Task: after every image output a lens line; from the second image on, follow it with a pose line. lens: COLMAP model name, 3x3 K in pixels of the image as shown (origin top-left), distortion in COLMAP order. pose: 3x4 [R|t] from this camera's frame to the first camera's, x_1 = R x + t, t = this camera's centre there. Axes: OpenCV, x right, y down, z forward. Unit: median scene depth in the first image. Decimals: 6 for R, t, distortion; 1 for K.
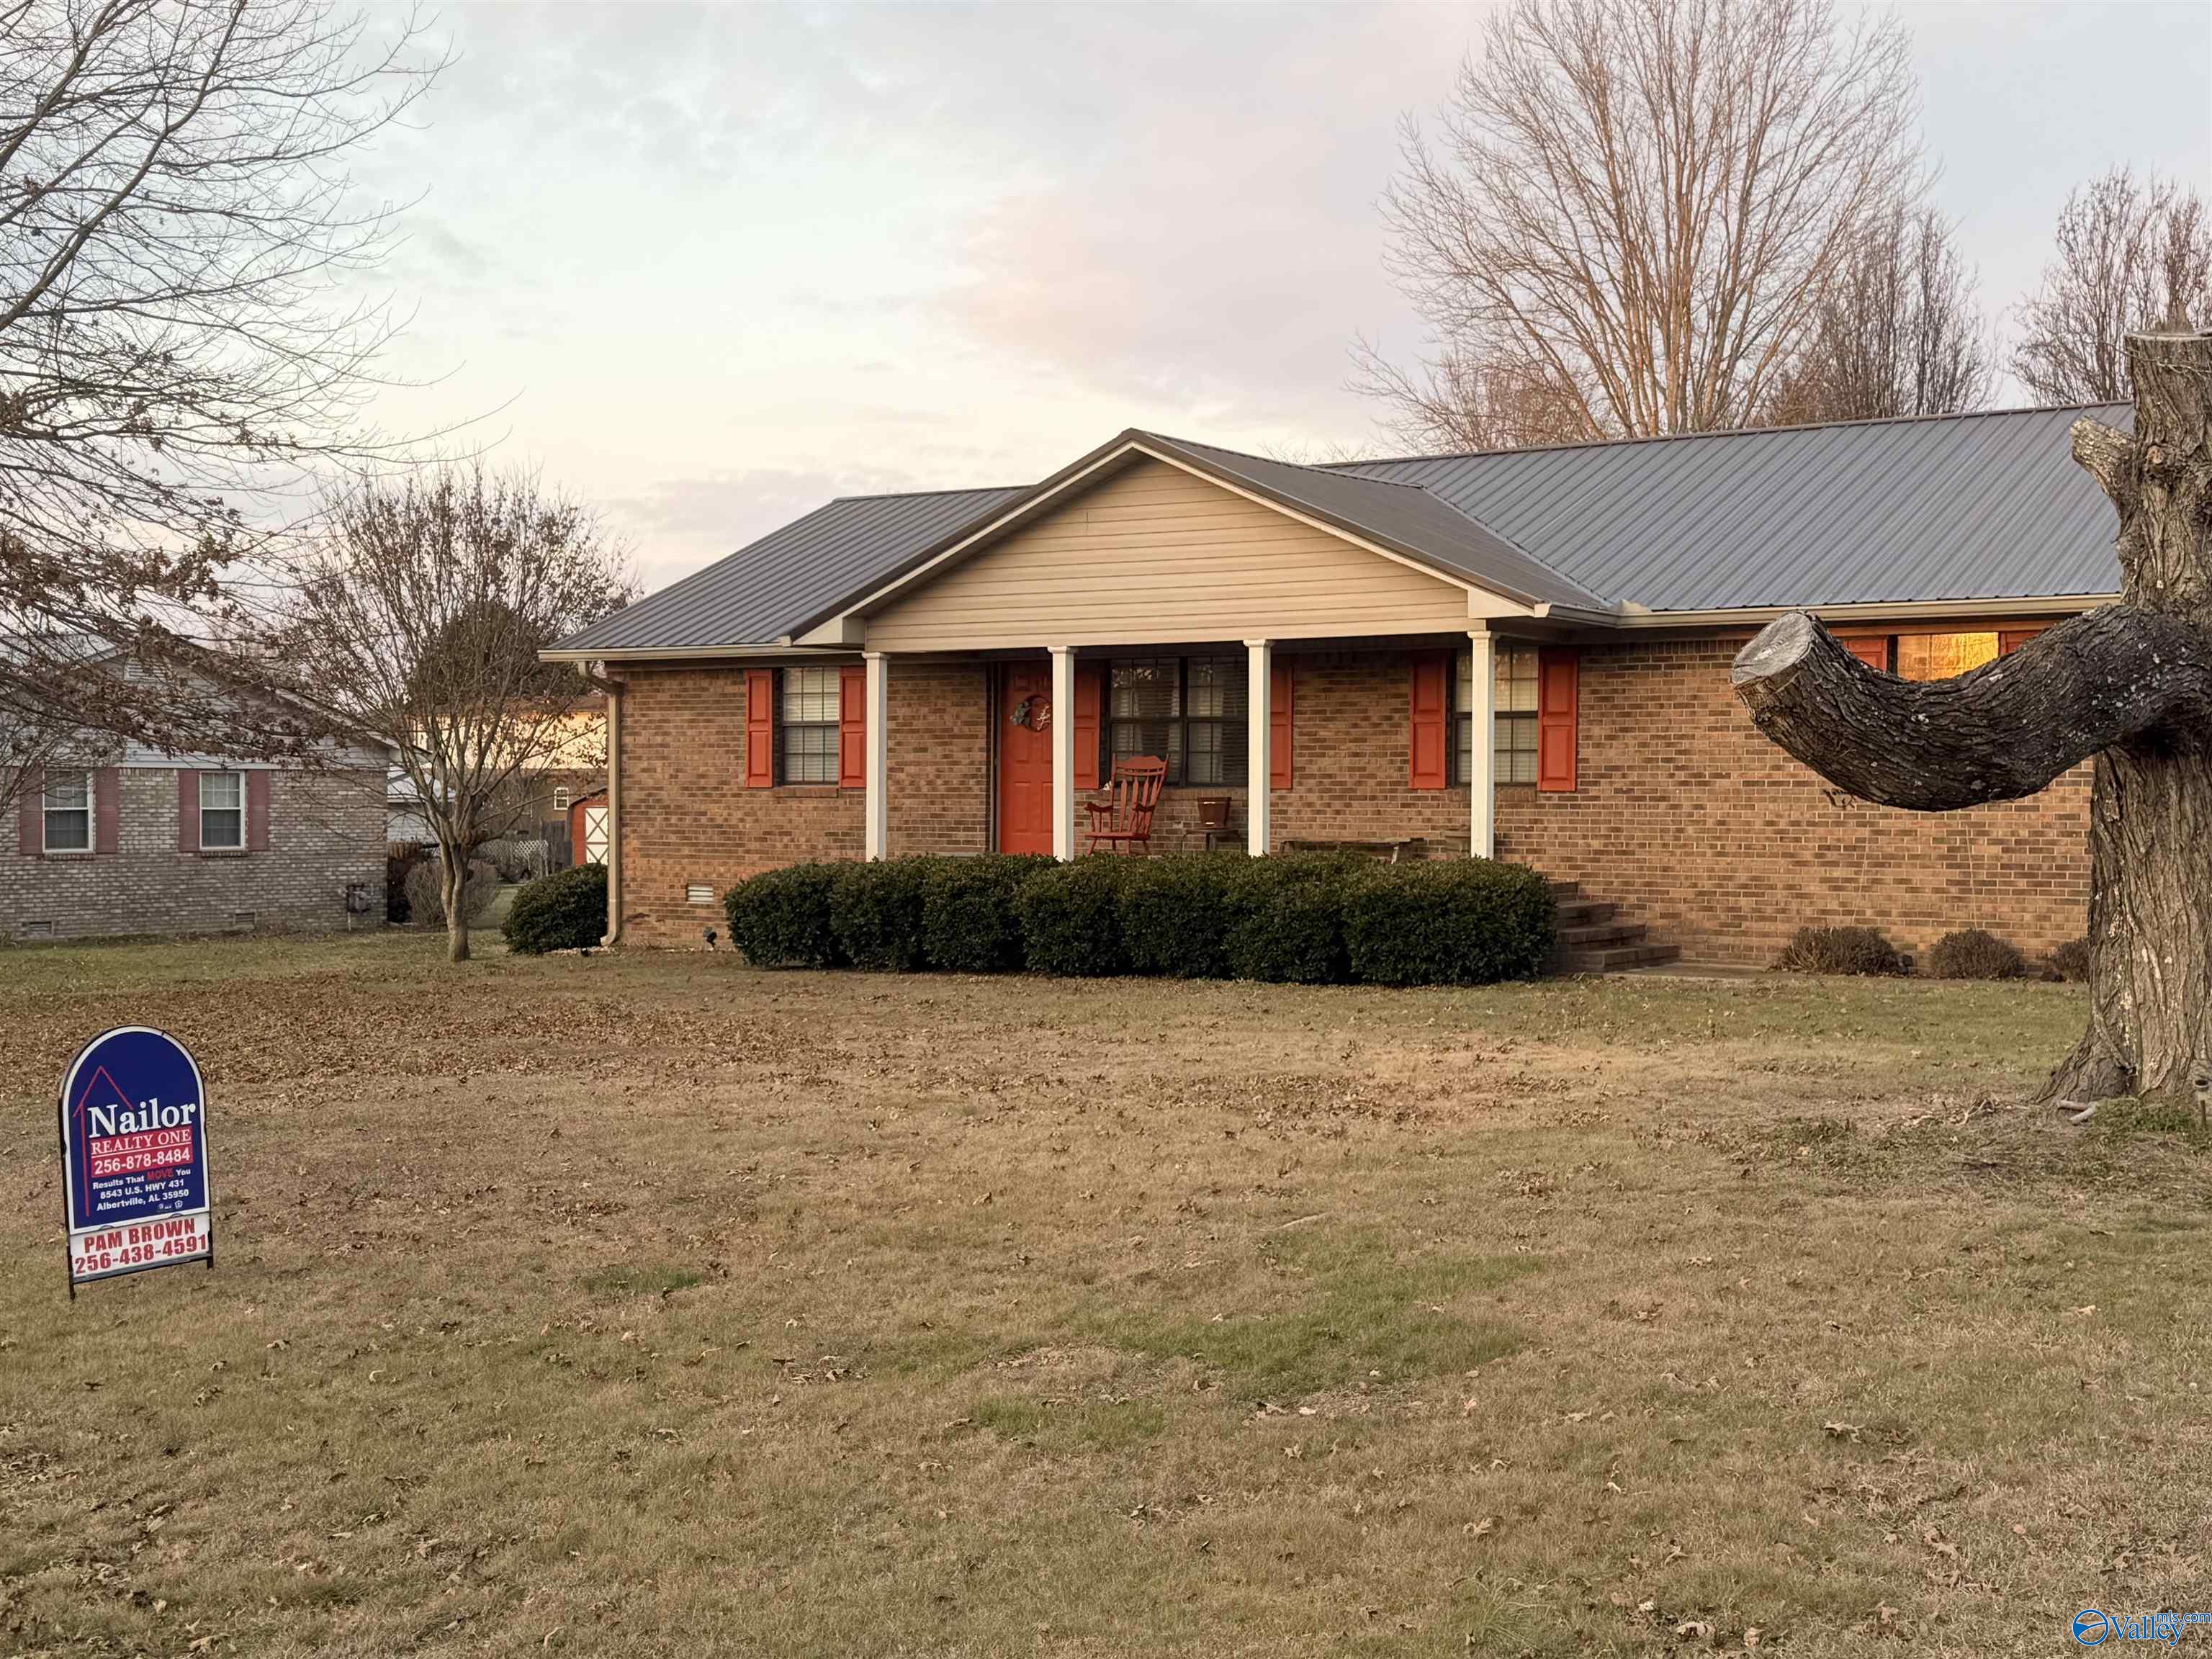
lens RADIAL K [[2891.0, 0, 1106.0], [0, 2891.0, 829.5], [0, 0, 1]] dist [0.132333, -0.045143]
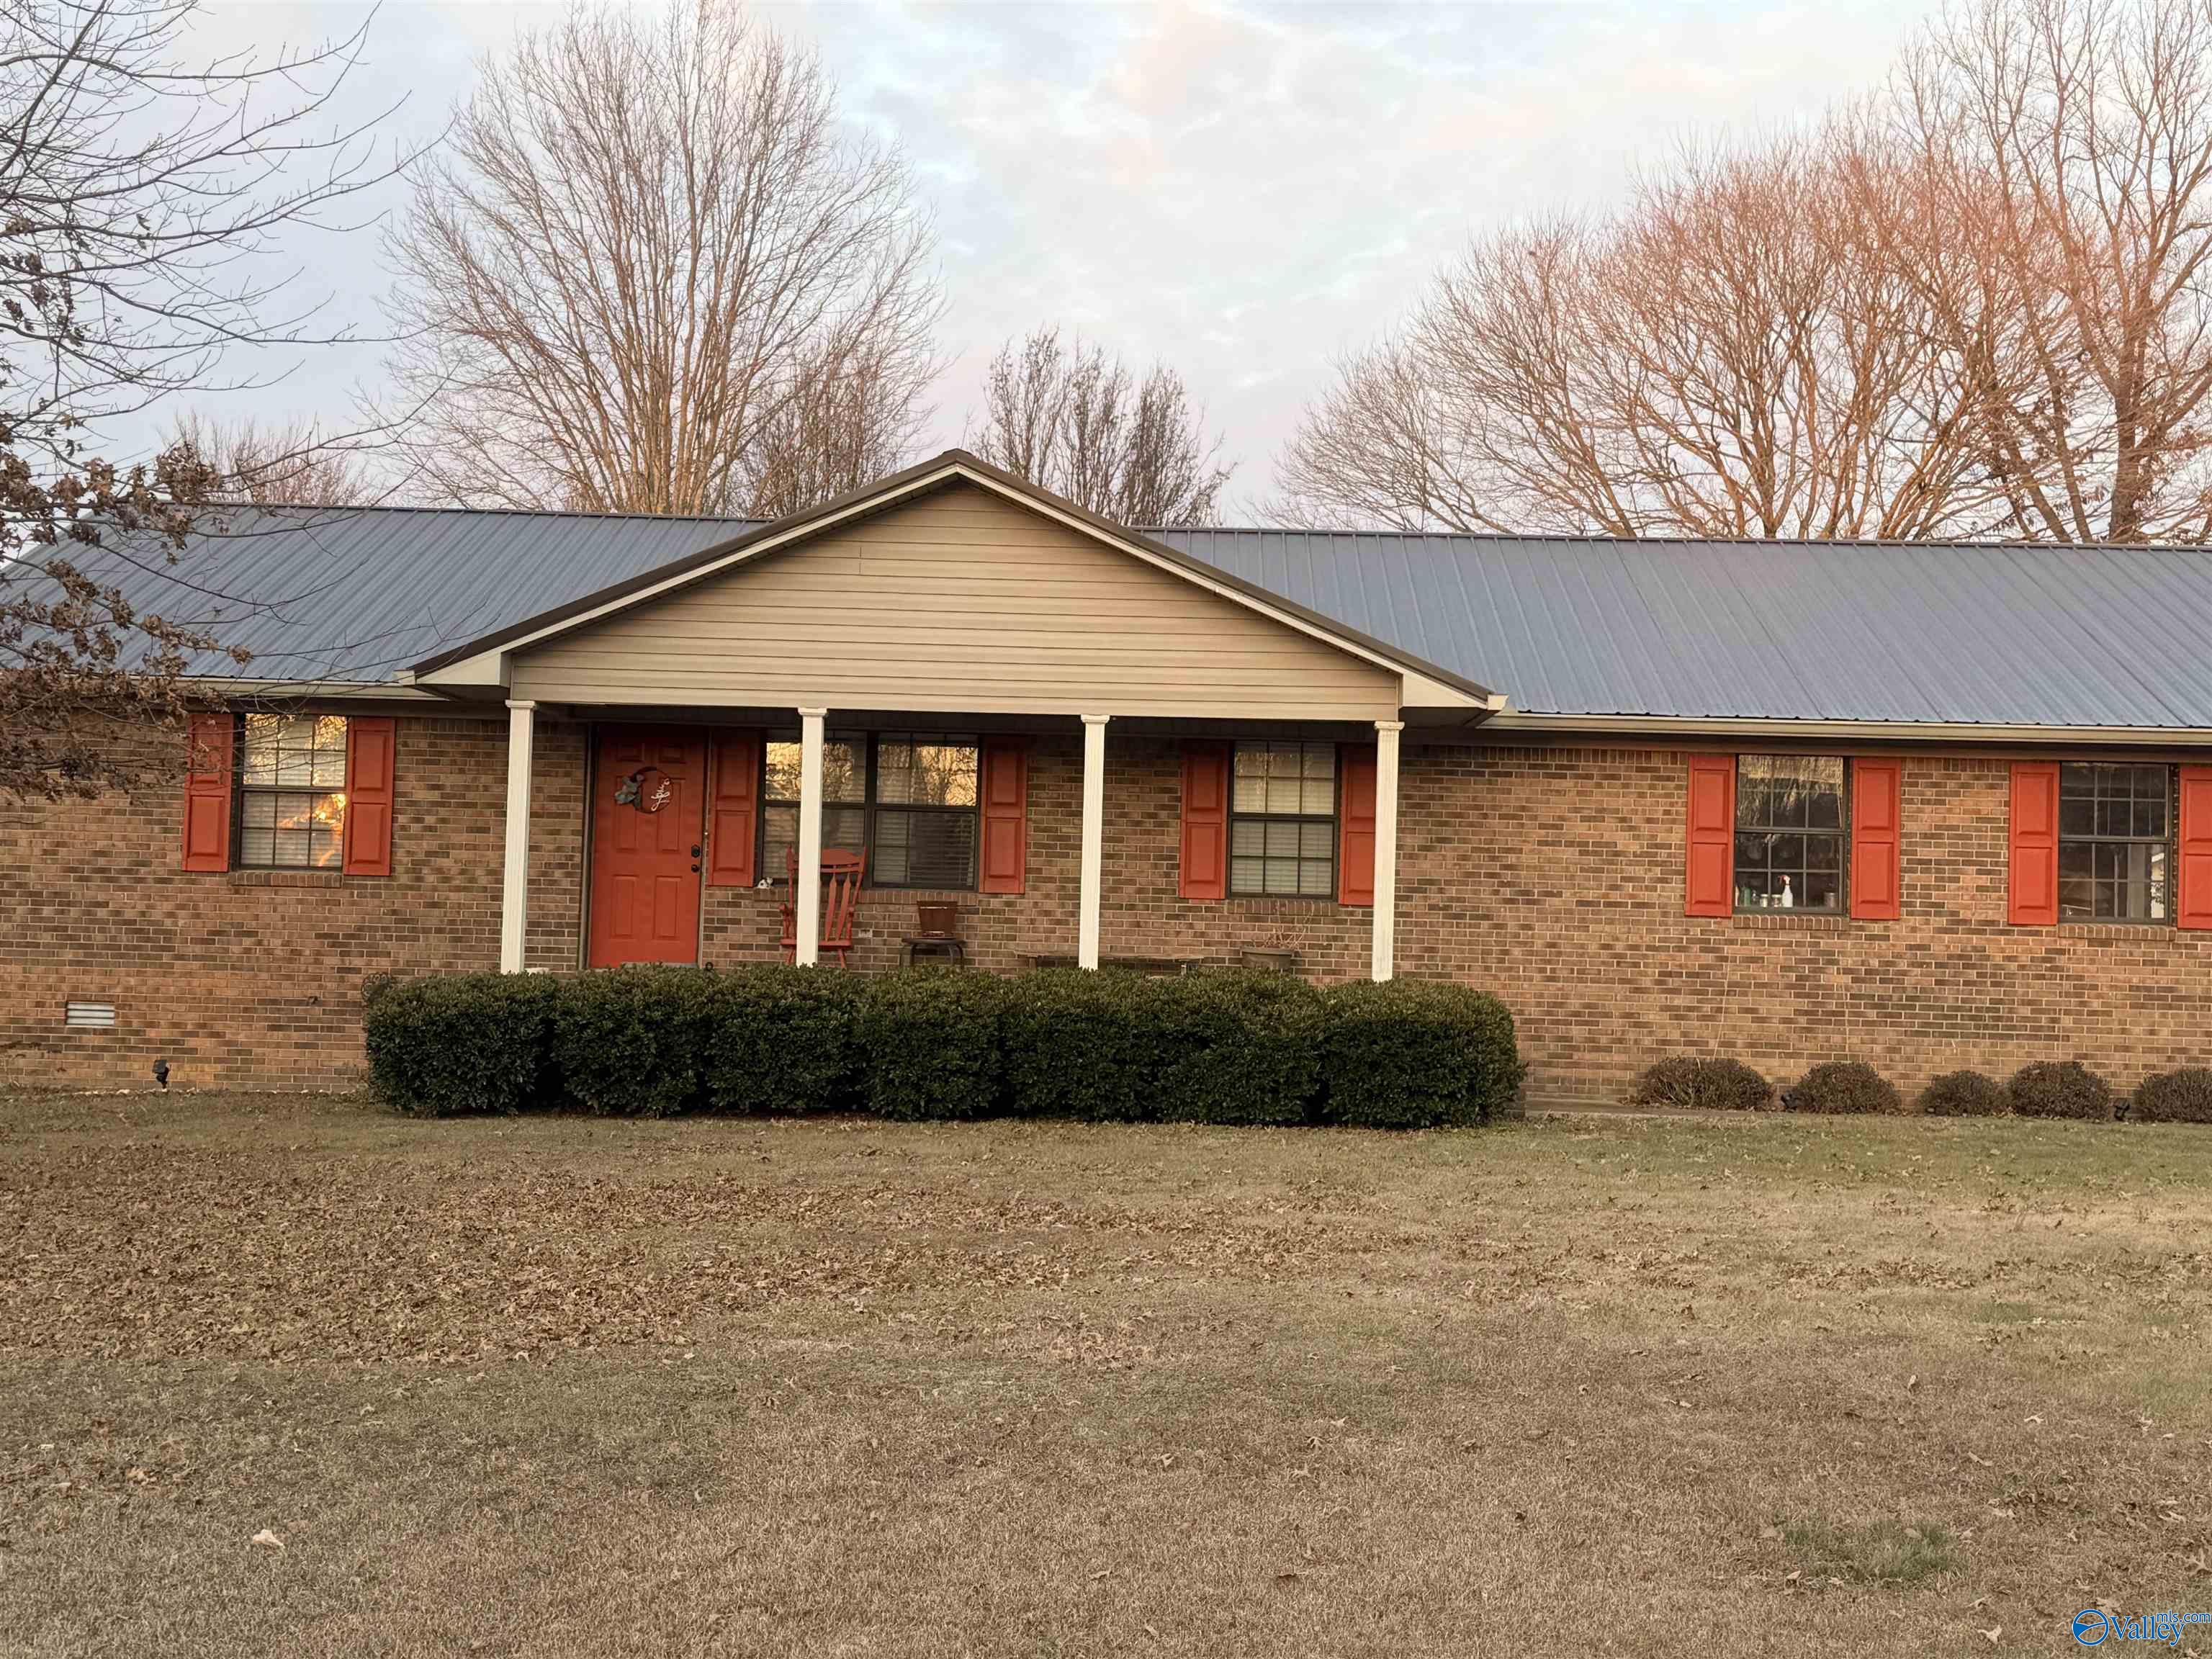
lens RADIAL K [[2891.0, 0, 1106.0], [0, 2891.0, 829.5], [0, 0, 1]] dist [0.132333, -0.045143]
pose [[0.842771, 0.042265, 0.536610, -0.401416], [-0.018973, 0.998626, -0.048855, 0.008700], [-0.537937, 0.030993, 0.842415, 0.295342]]
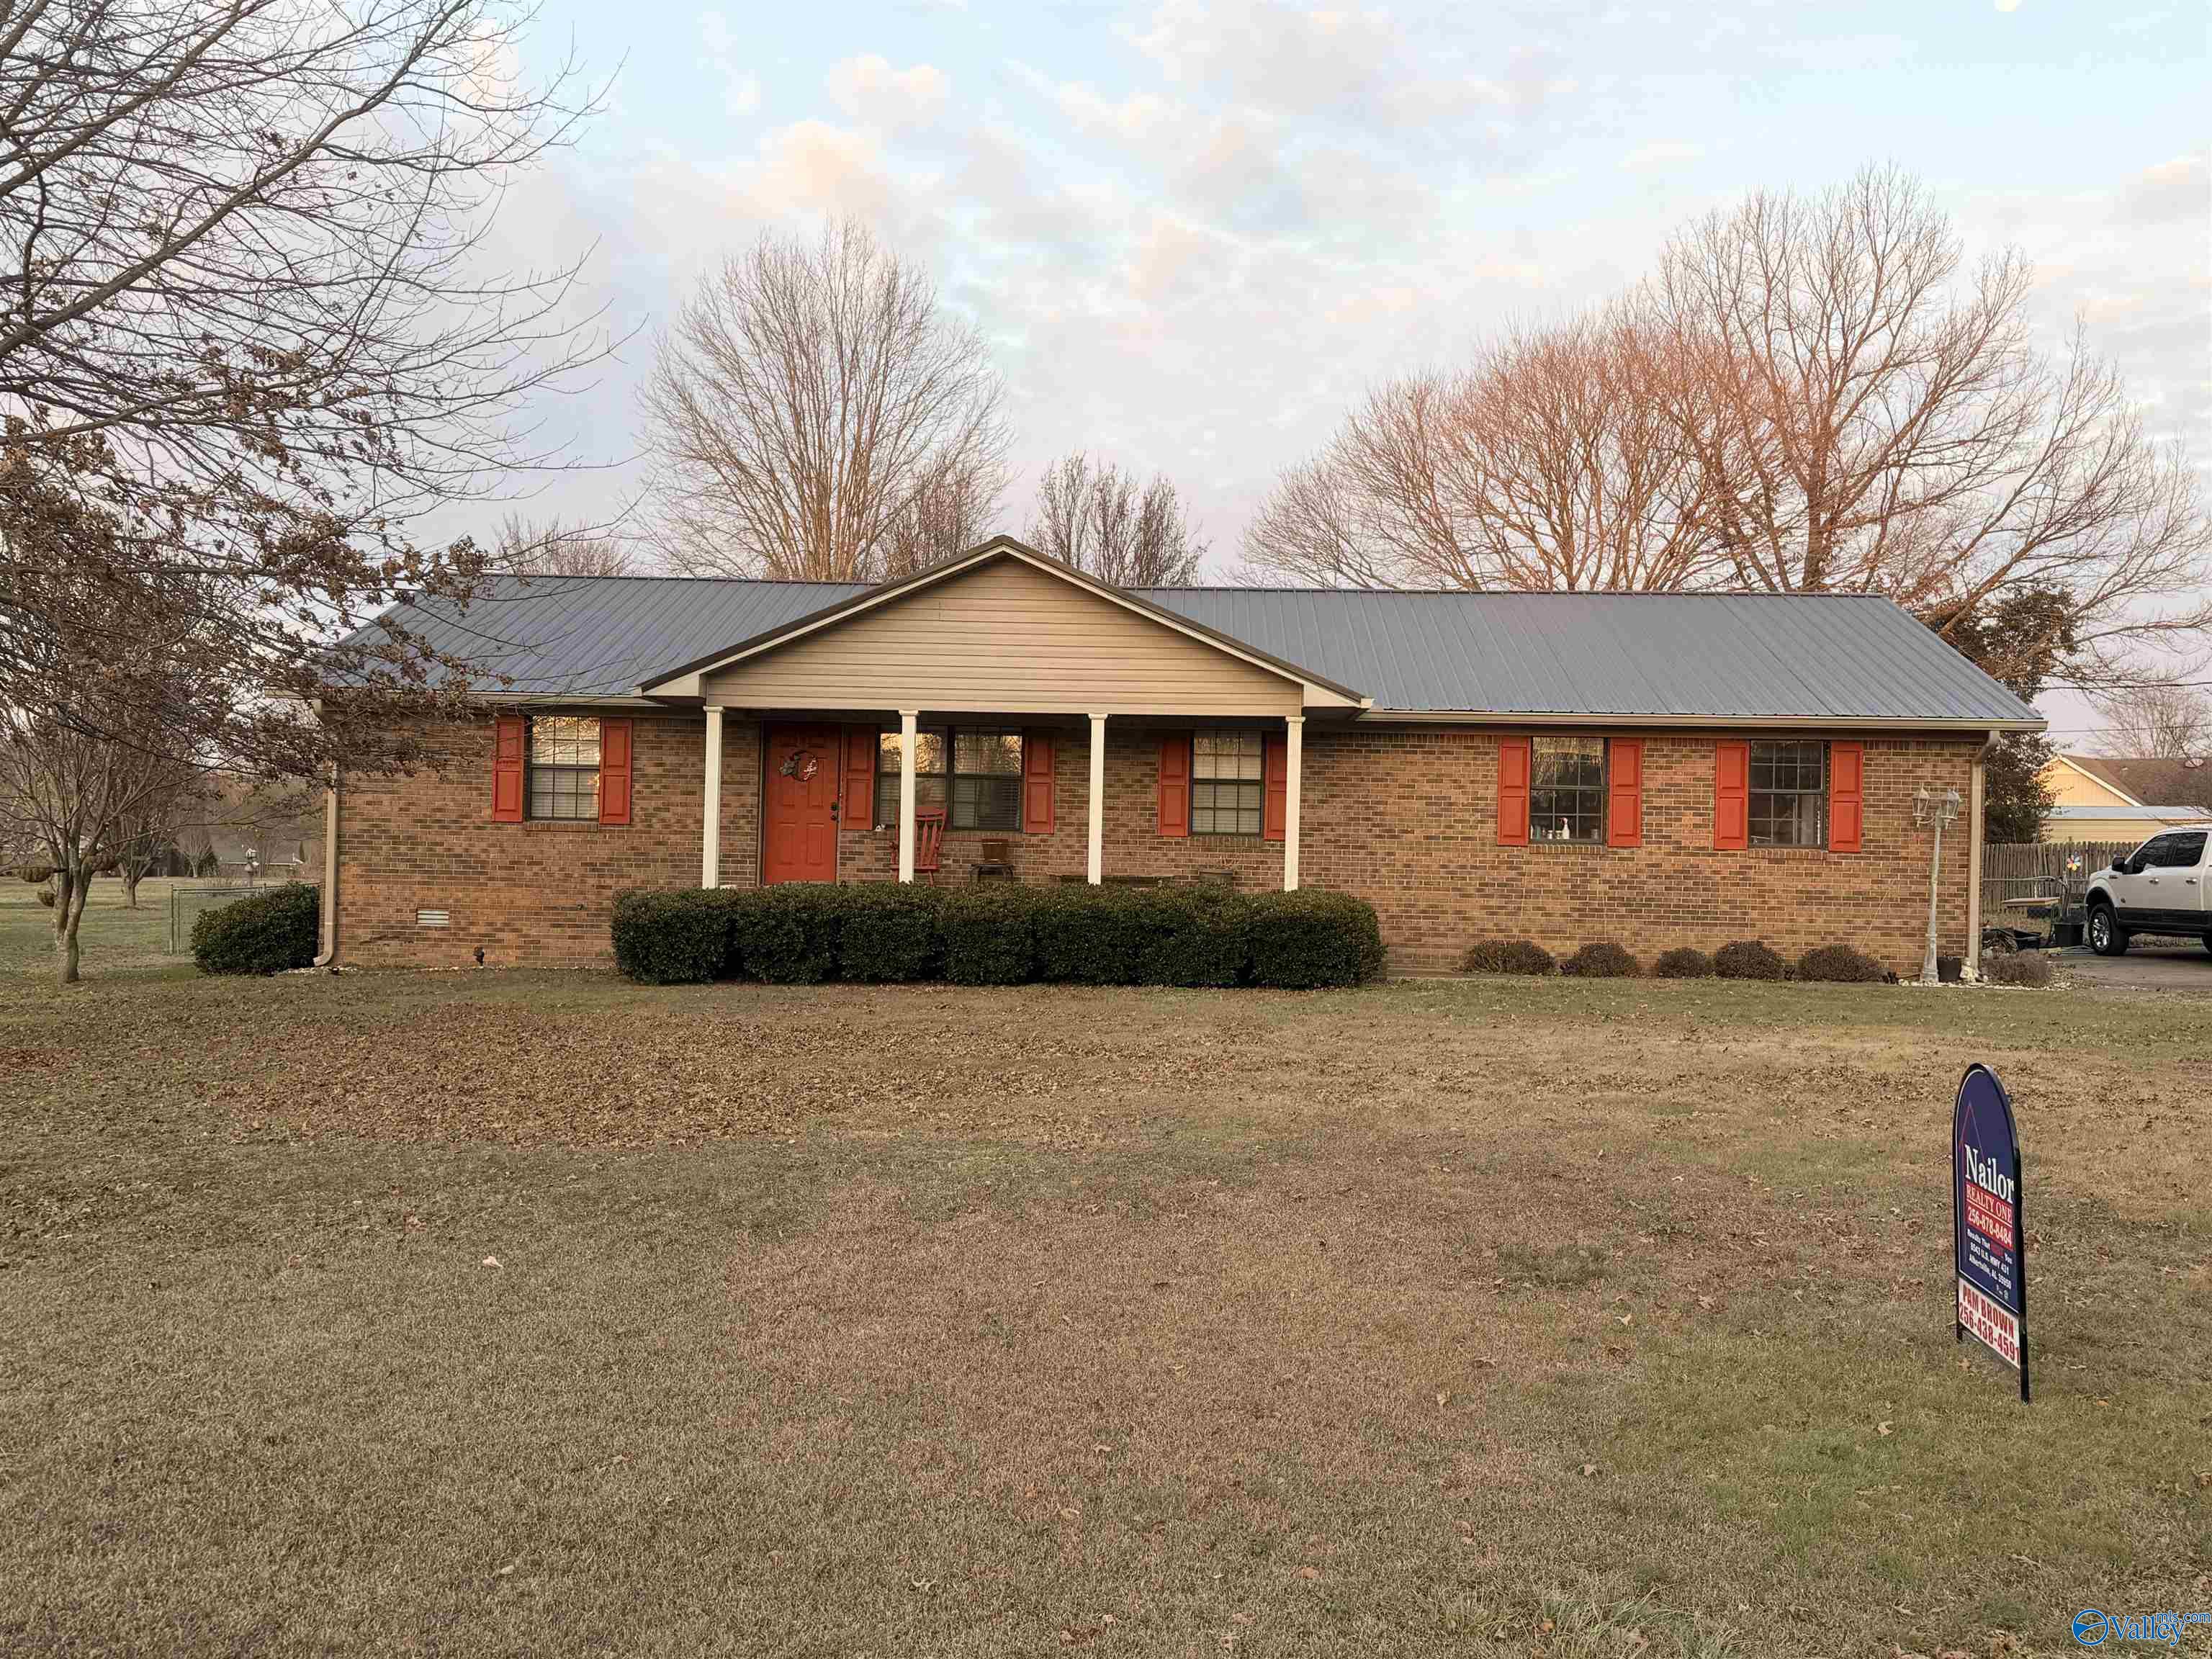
lens RADIAL K [[1942.5, 0, 1106.0], [0, 1942.5, 829.5], [0, 0, 1]] dist [0.123555, -0.012266]
pose [[0.849578, 0.025877, 0.526827, -0.393985], [-0.012987, 0.999519, -0.028151, 0.008395], [-0.527302, 0.017075, 0.849506, 0.287475]]
